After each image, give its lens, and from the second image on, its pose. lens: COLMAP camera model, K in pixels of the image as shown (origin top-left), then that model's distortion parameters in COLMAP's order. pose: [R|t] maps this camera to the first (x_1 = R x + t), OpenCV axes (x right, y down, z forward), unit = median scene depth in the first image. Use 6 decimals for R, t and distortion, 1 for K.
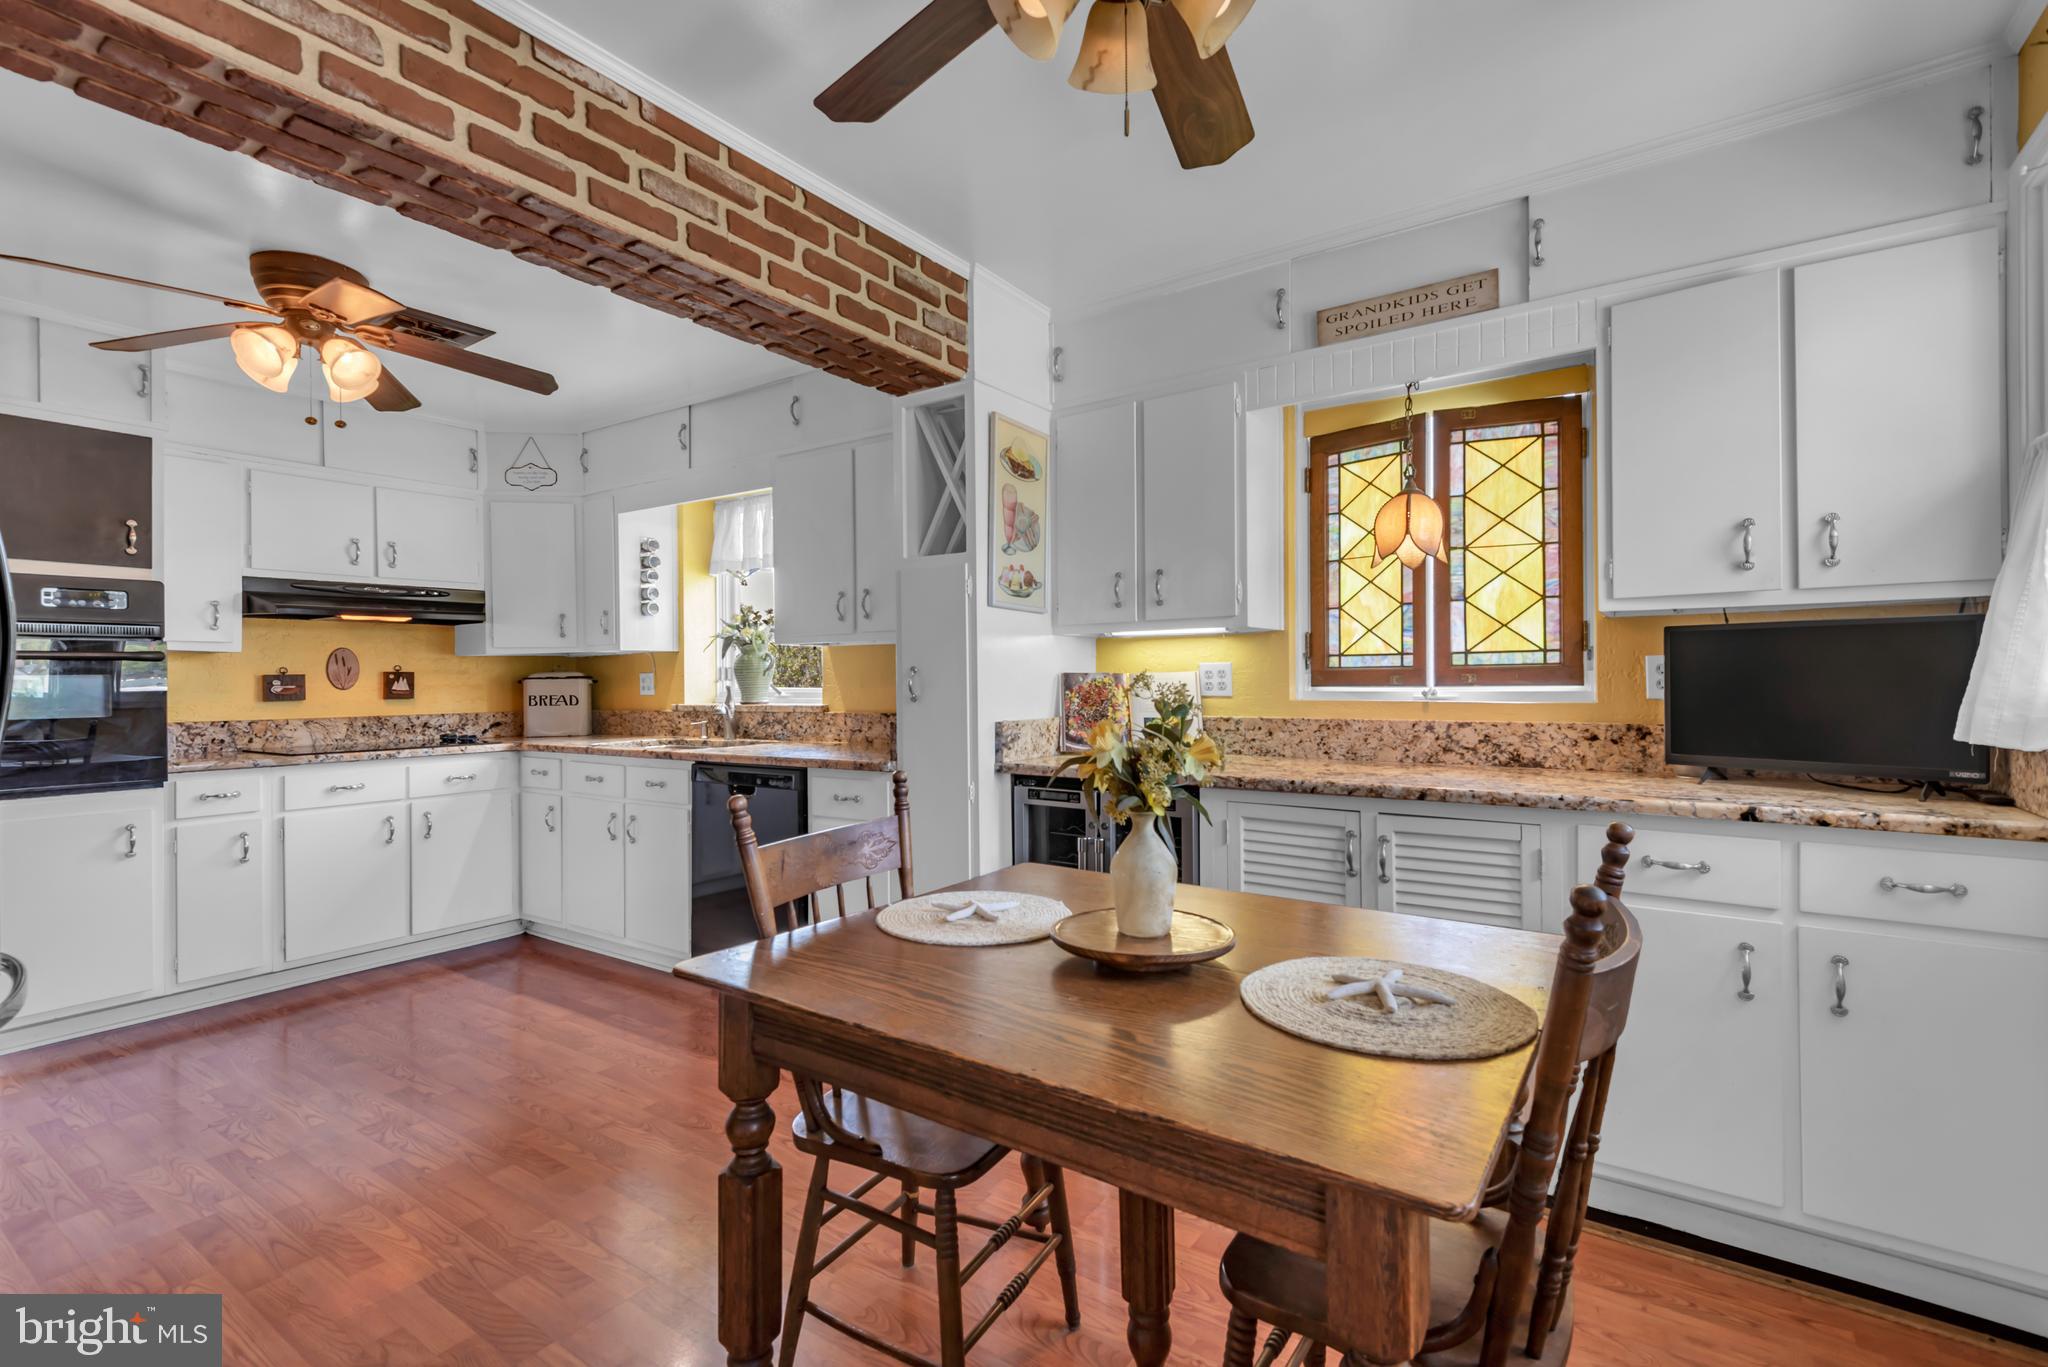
lens RADIAL K [[930.3, 0, 1006.0], [0, 930.3, 678.4], [0, 0, 1]] dist [0.012956, -0.010893]
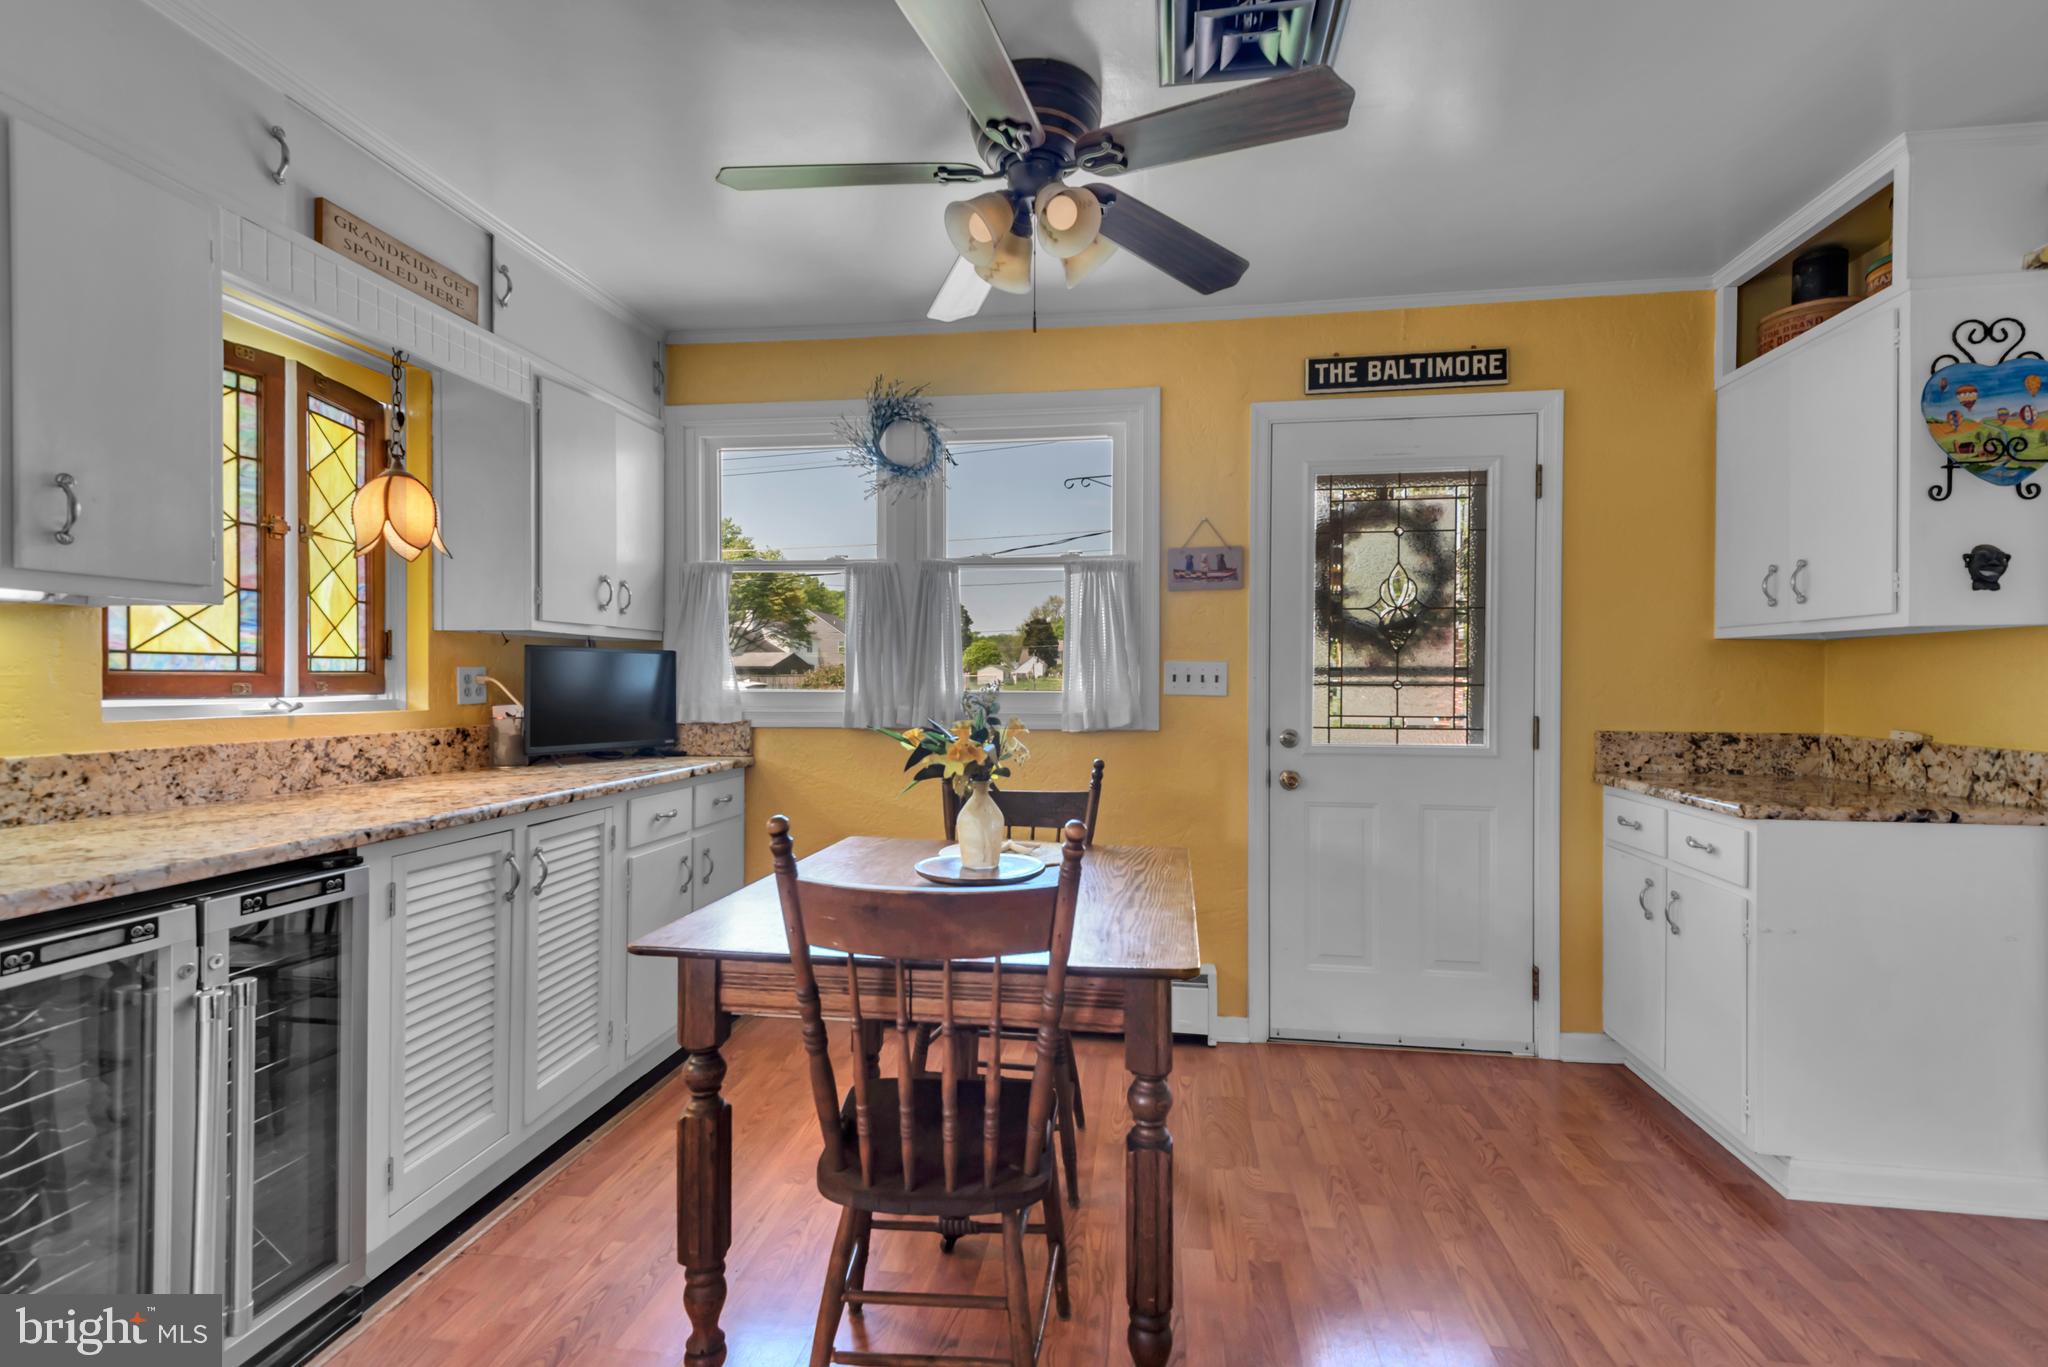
lens RADIAL K [[930.3, 0, 1026.1], [0, 930.3, 677.9], [0, 0, 1]] dist [0.012956, -0.010893]
pose [[-0.459995, 0.009533, 0.887870, -0.397623], [0.001593, 0.999950, -0.009911, 0.000973], [-0.887920, -0.003144, -0.459987, 0.568569]]
